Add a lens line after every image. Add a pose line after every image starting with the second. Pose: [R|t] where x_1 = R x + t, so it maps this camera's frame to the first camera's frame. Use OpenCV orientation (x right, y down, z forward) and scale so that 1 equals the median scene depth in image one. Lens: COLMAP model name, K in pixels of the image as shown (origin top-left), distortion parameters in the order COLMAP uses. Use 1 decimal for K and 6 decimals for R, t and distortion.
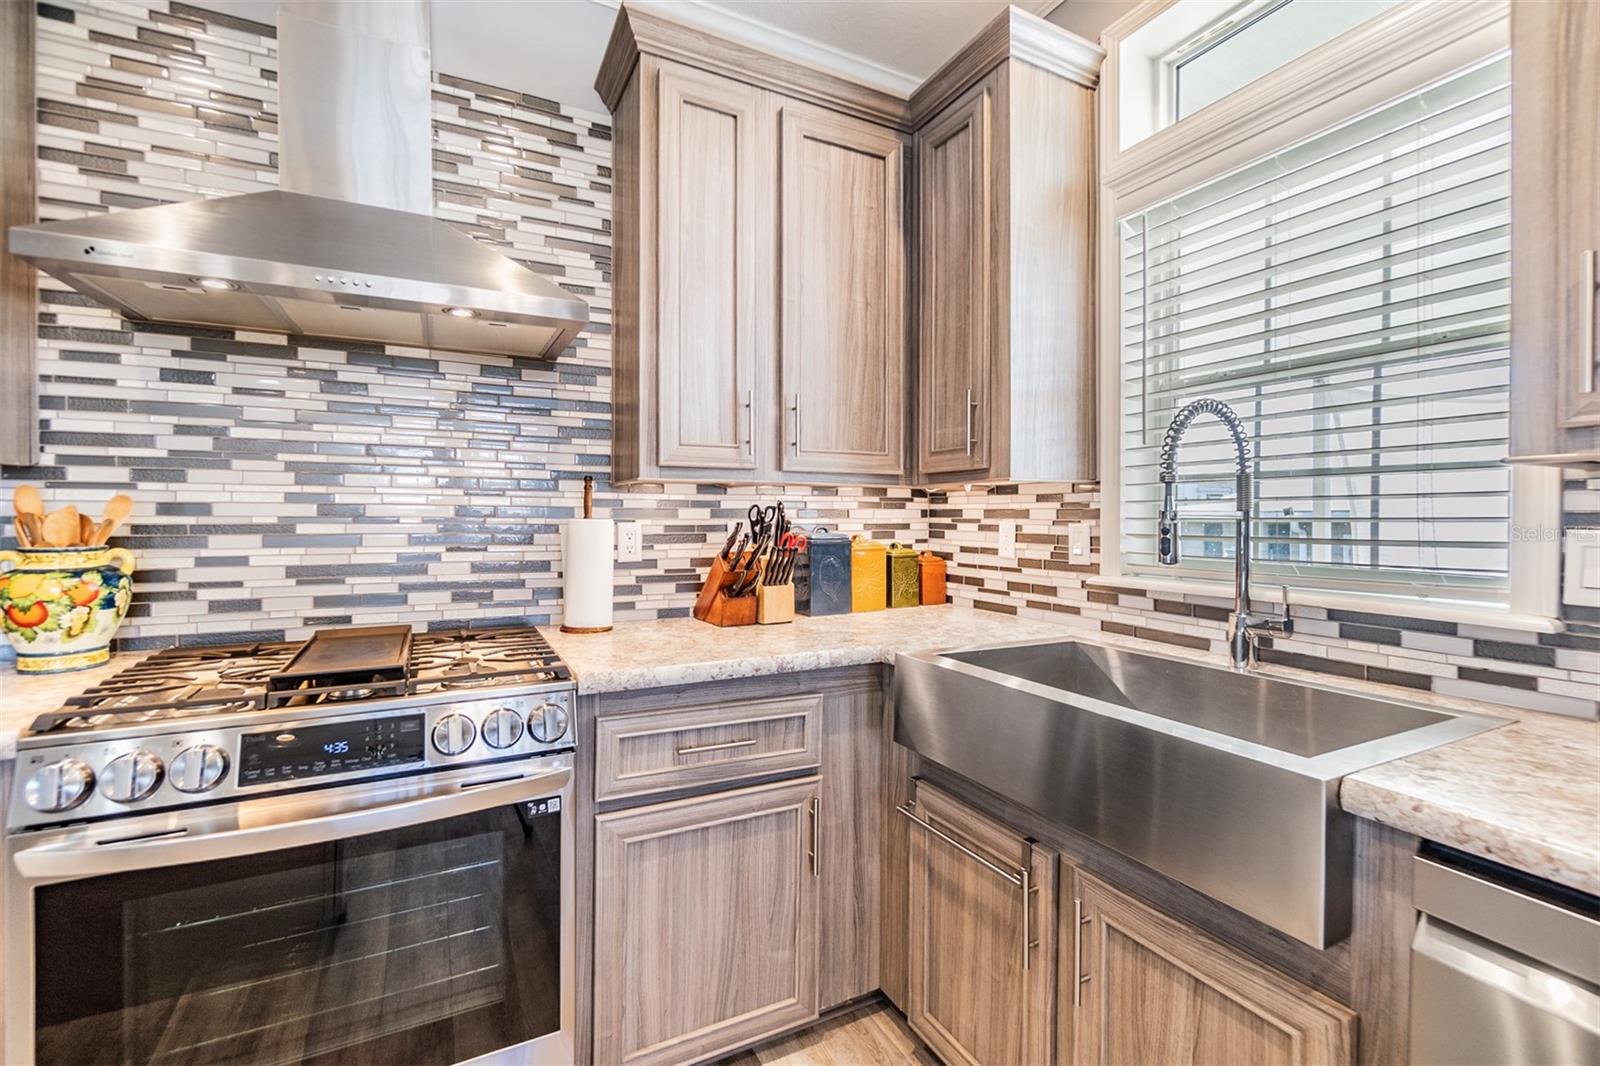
lens RADIAL K [[696.3, 0, 794.8], [0, 696.3, 514.1], [0, 0, 1]] dist [-0.002625, -0.000442]
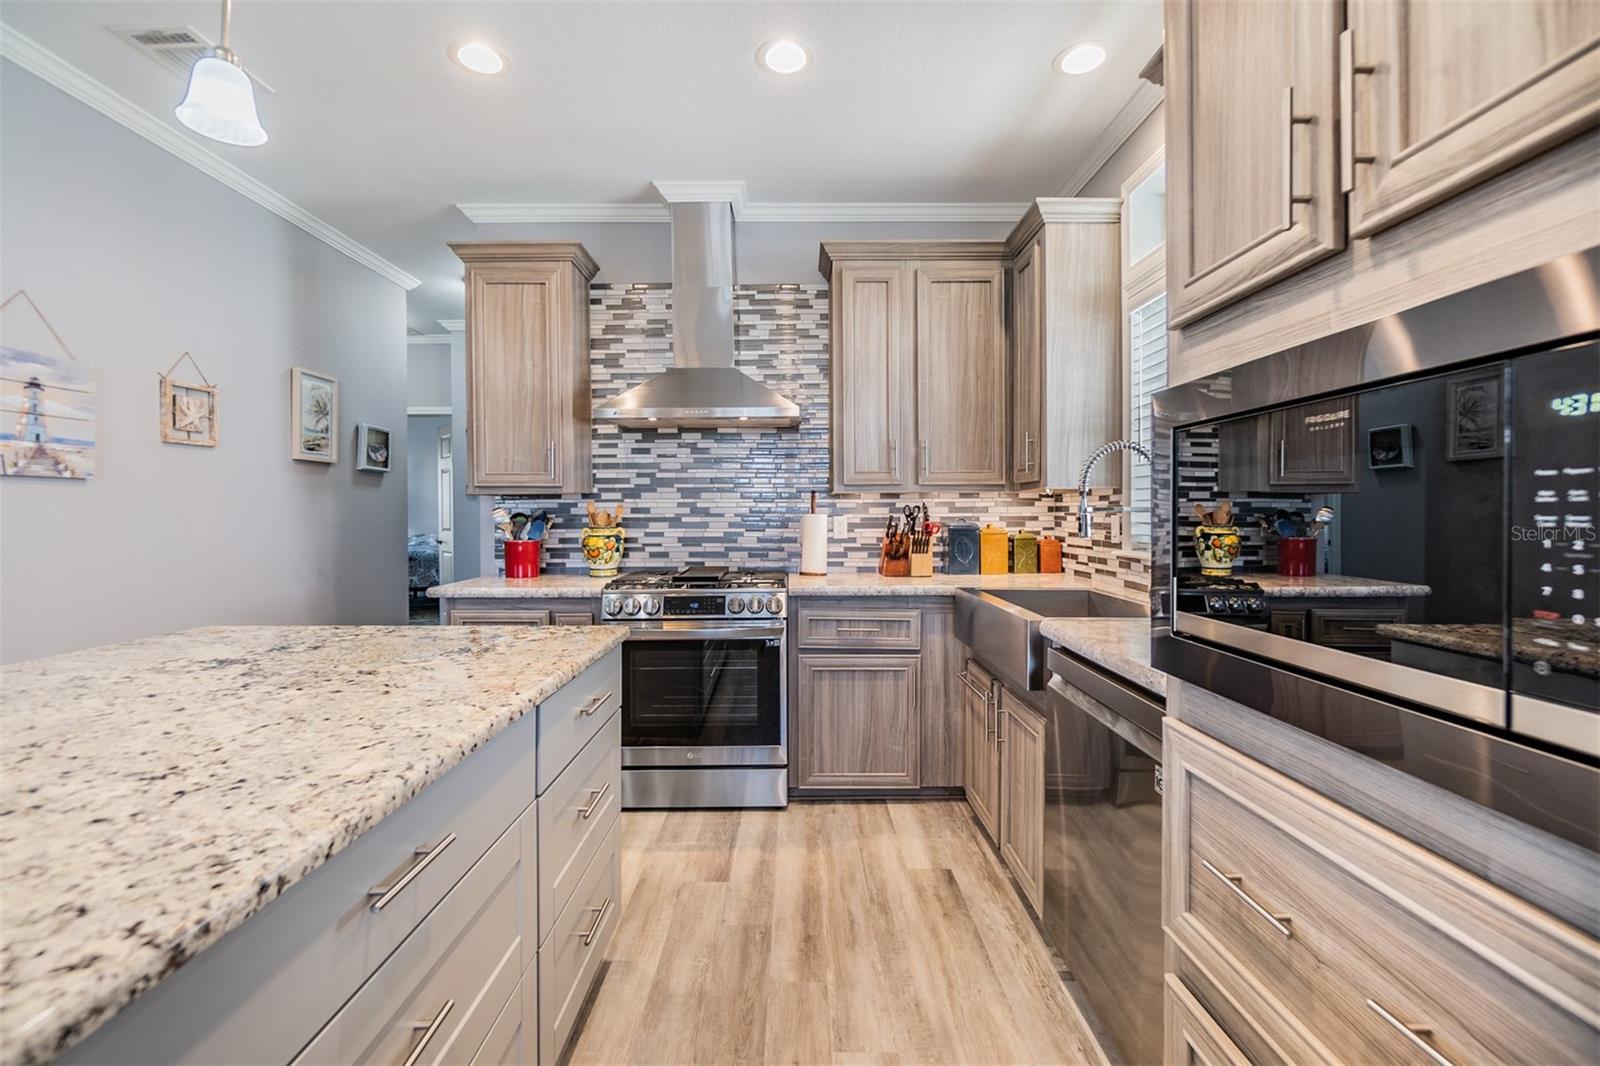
lens RADIAL K [[696.3, 0, 797.4], [0, 696.3, 518.9], [0, 0, 1]] dist [-0.002625, -0.000442]
pose [[0.893177, -0.002301, -0.449700, 0.498013], [0.007653, 0.999920, 0.010084, 0.000706], [0.449641, -0.012449, 0.893123, -0.664815]]
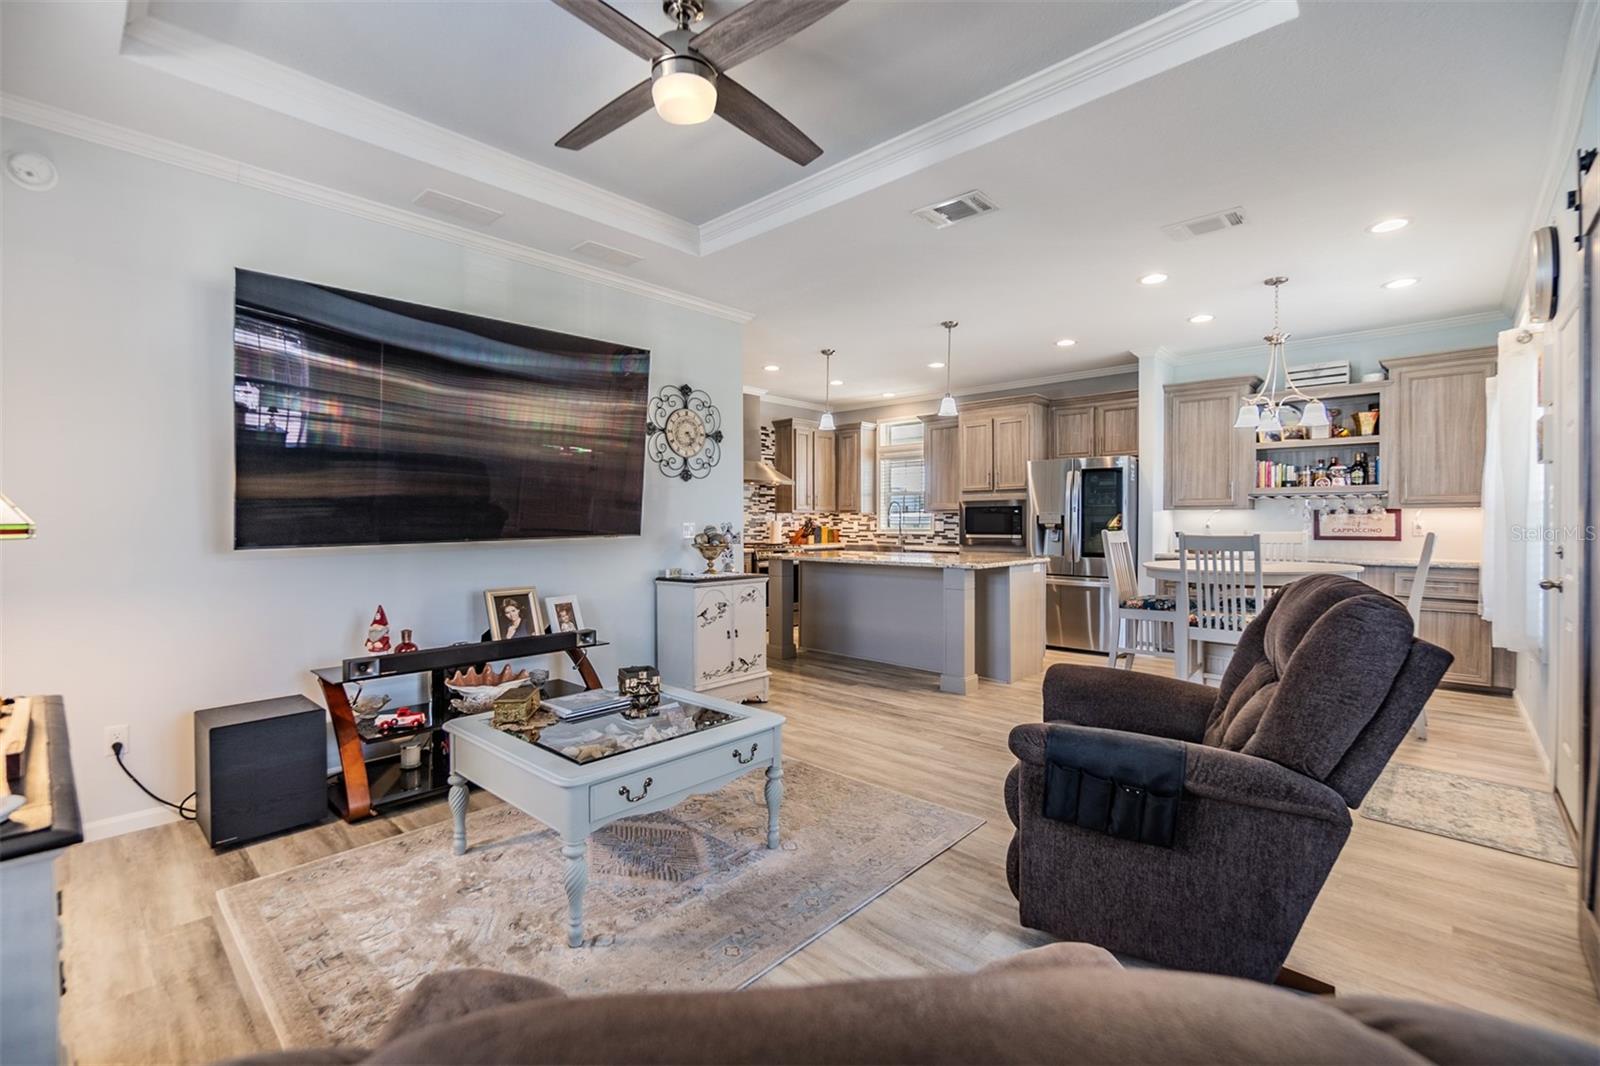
lens RADIAL K [[696.3, 0, 798.2], [0, 696.3, 526.5], [0, 0, 1]] dist [-0.002625, -0.000442]
pose [[0.936891, -0.008289, 0.349523, -1.806717], [0.004388, 0.999919, 0.011952, -0.010345], [-0.349593, -0.009664, 0.936852, -3.423505]]
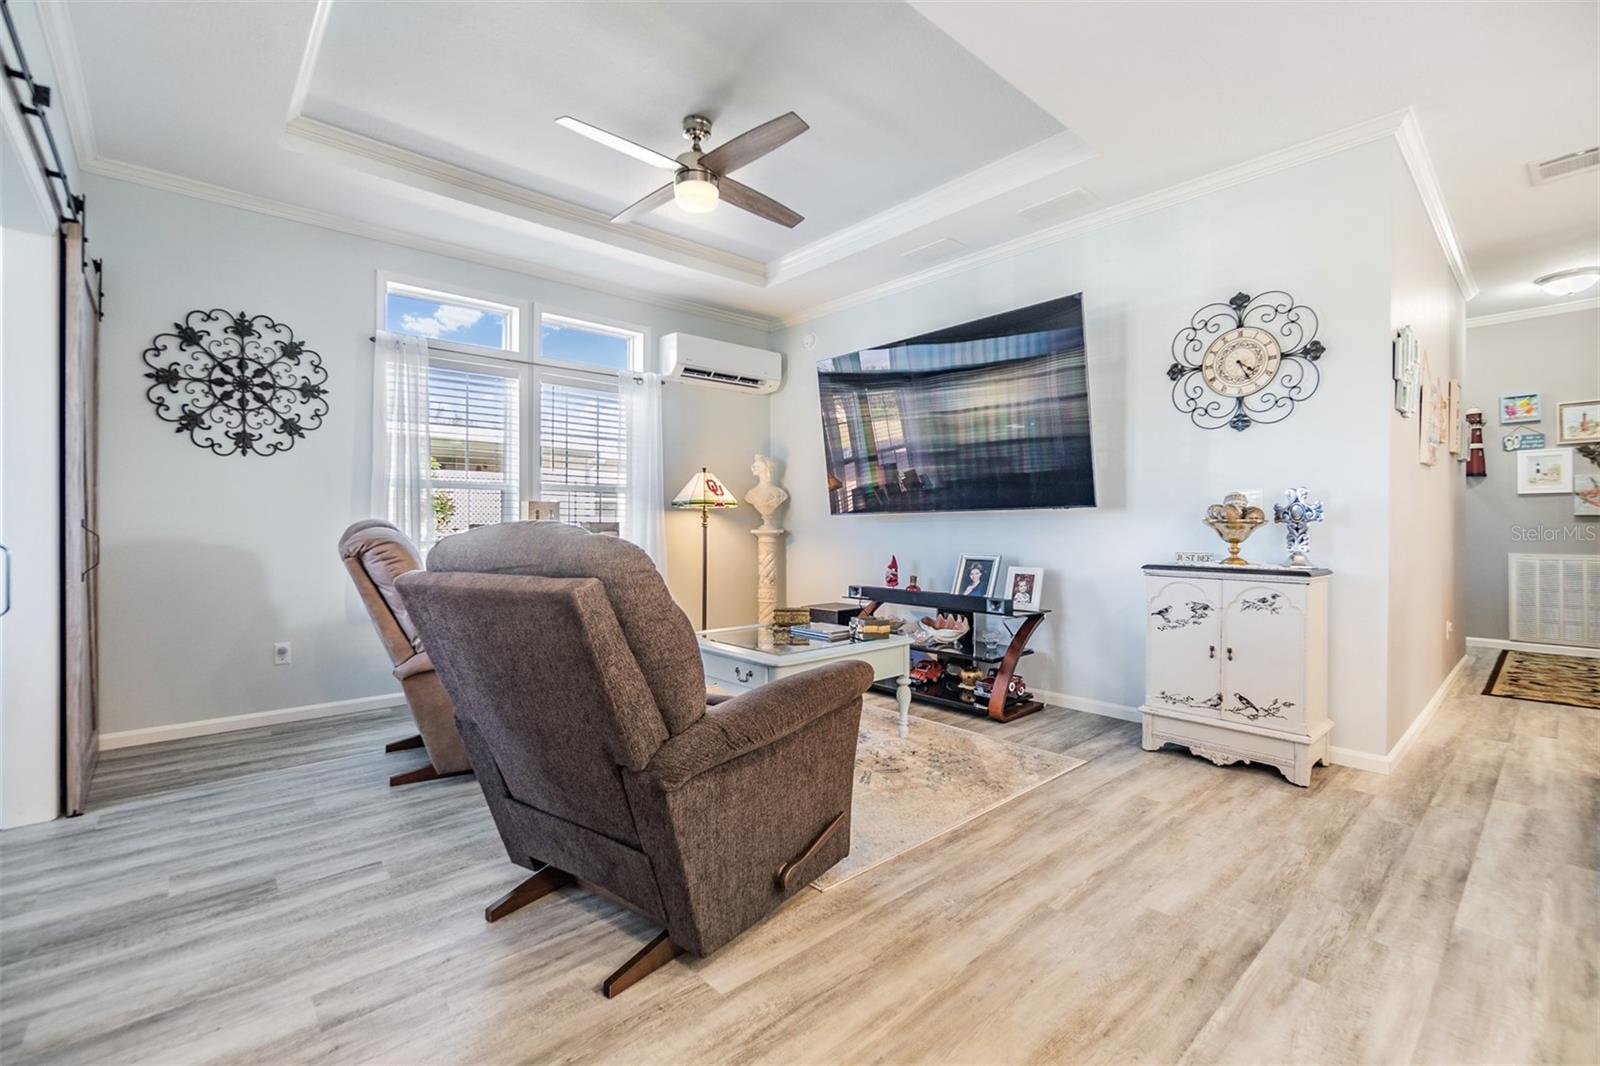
lens RADIAL K [[696.3, 0, 782.6], [0, 696.3, 522.4], [0, 0, 1]] dist [-0.002625, -0.000442]
pose [[0.250031, -0.002473, -0.968235, 0.177840], [0.003897, 0.999991, -0.001548, 0.087221], [0.968230, -0.003386, 0.250038, -2.451384]]
